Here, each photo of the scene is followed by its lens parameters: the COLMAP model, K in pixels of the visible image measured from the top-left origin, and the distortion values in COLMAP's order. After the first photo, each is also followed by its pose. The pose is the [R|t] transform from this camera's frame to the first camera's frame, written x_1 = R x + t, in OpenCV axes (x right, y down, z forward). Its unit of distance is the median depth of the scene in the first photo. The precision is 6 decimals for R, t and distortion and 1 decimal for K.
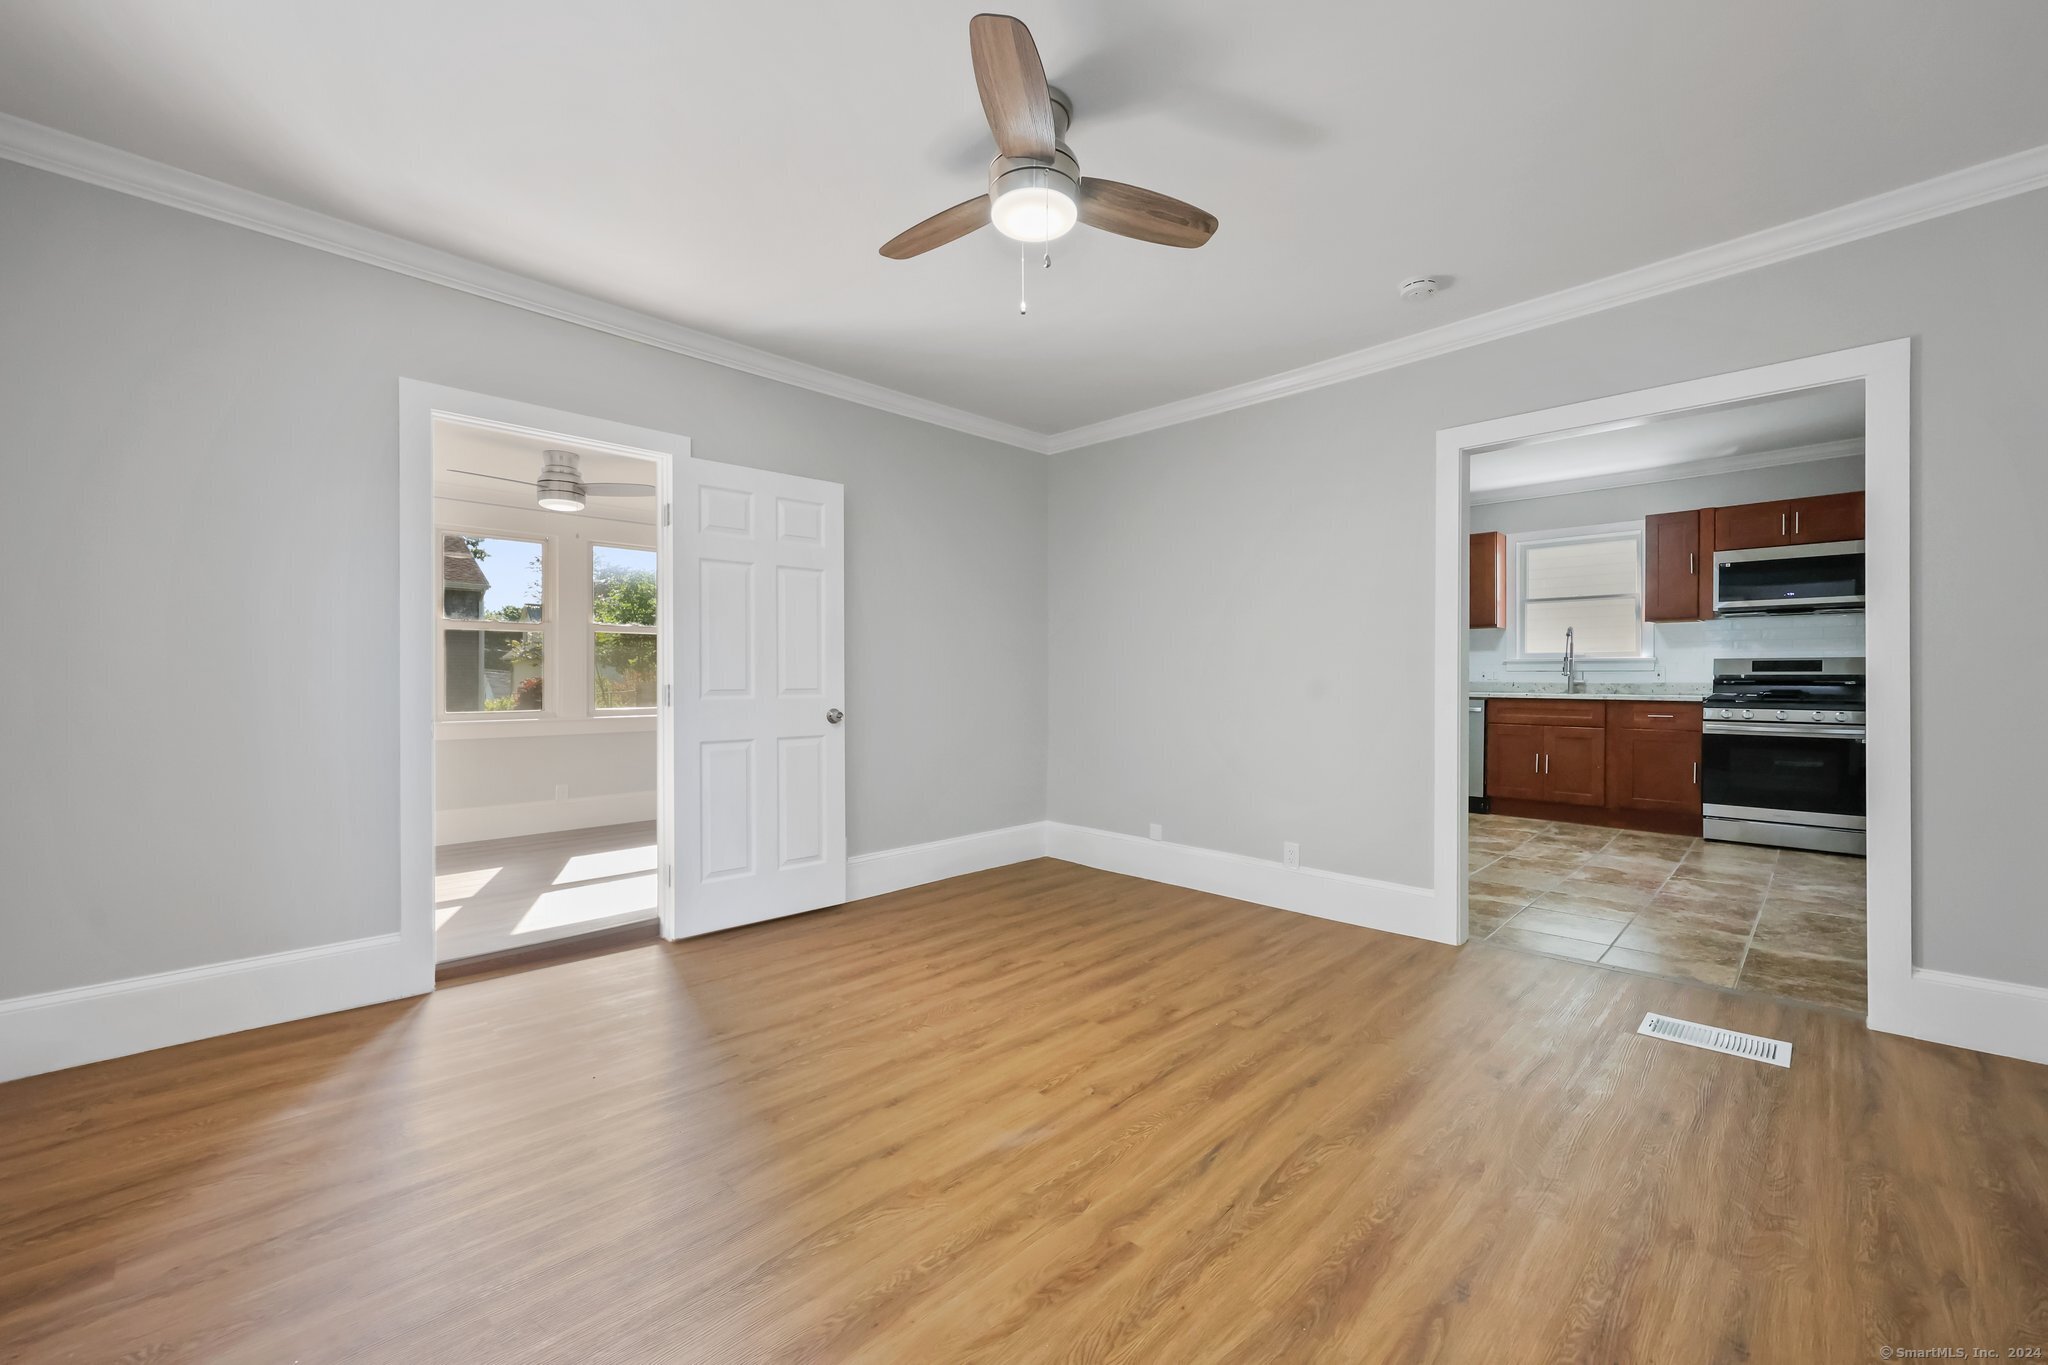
lens RADIAL K [[820.9, 0, 1030.3], [0, 820.9, 680.5], [0, 0, 1]] dist [-0.000096, -0.000277]
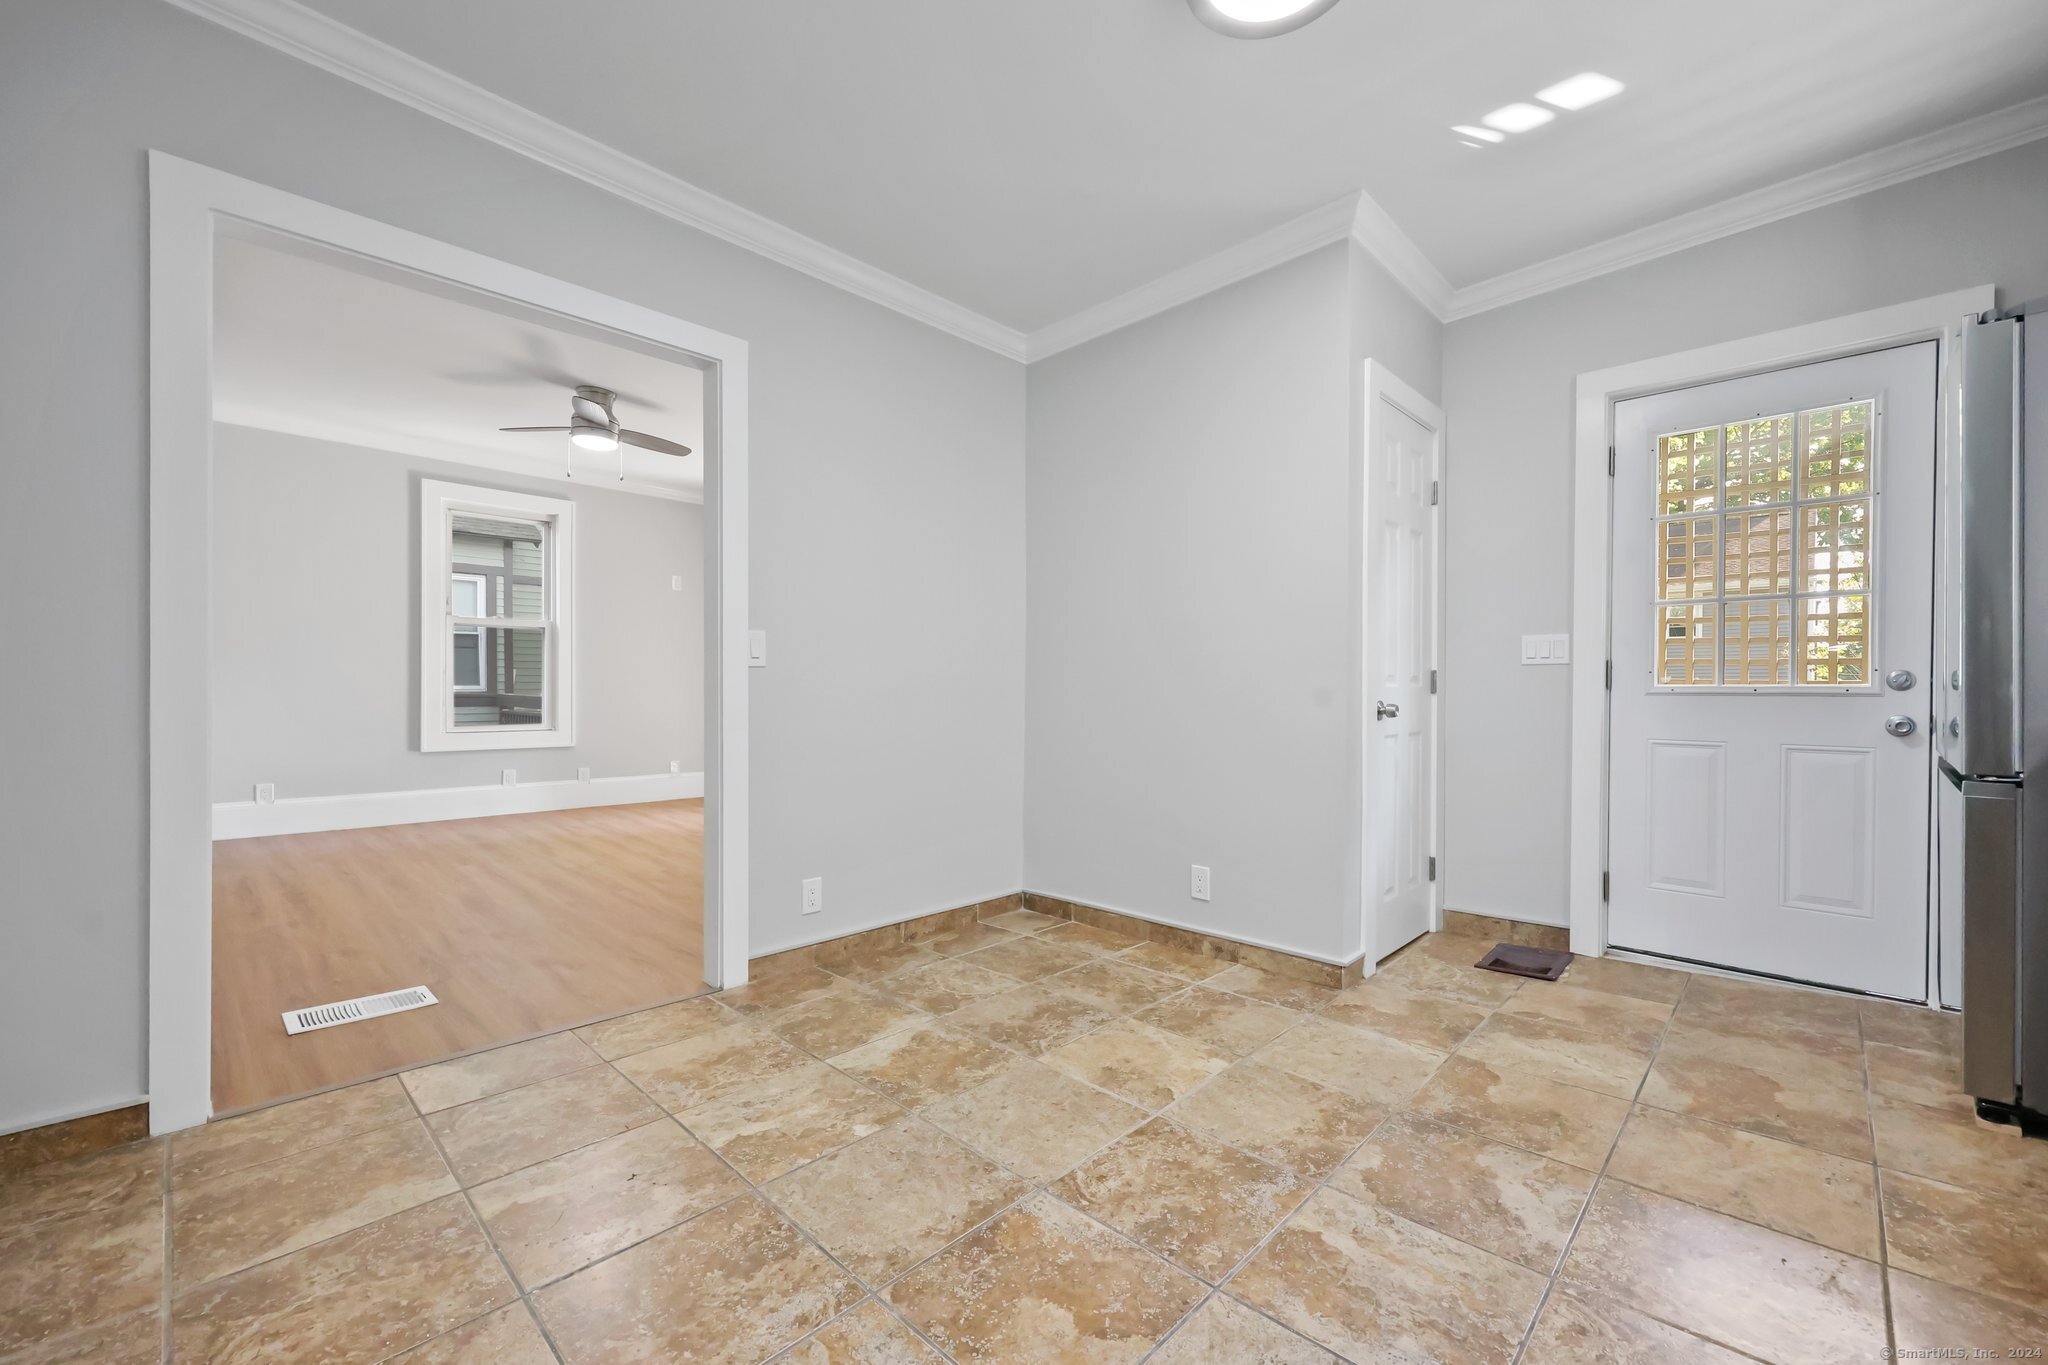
lens RADIAL K [[820.9, 0, 1030.3], [0, 820.9, 680.5], [0, 0, 1]] dist [-0.000096, -0.000277]
pose [[0.016193, -0.004758, -0.999858, 0.823768], [-0.009362, 0.999944, -0.004910, 0.013972], [0.999825, 0.009440, 0.016148, 0.799702]]
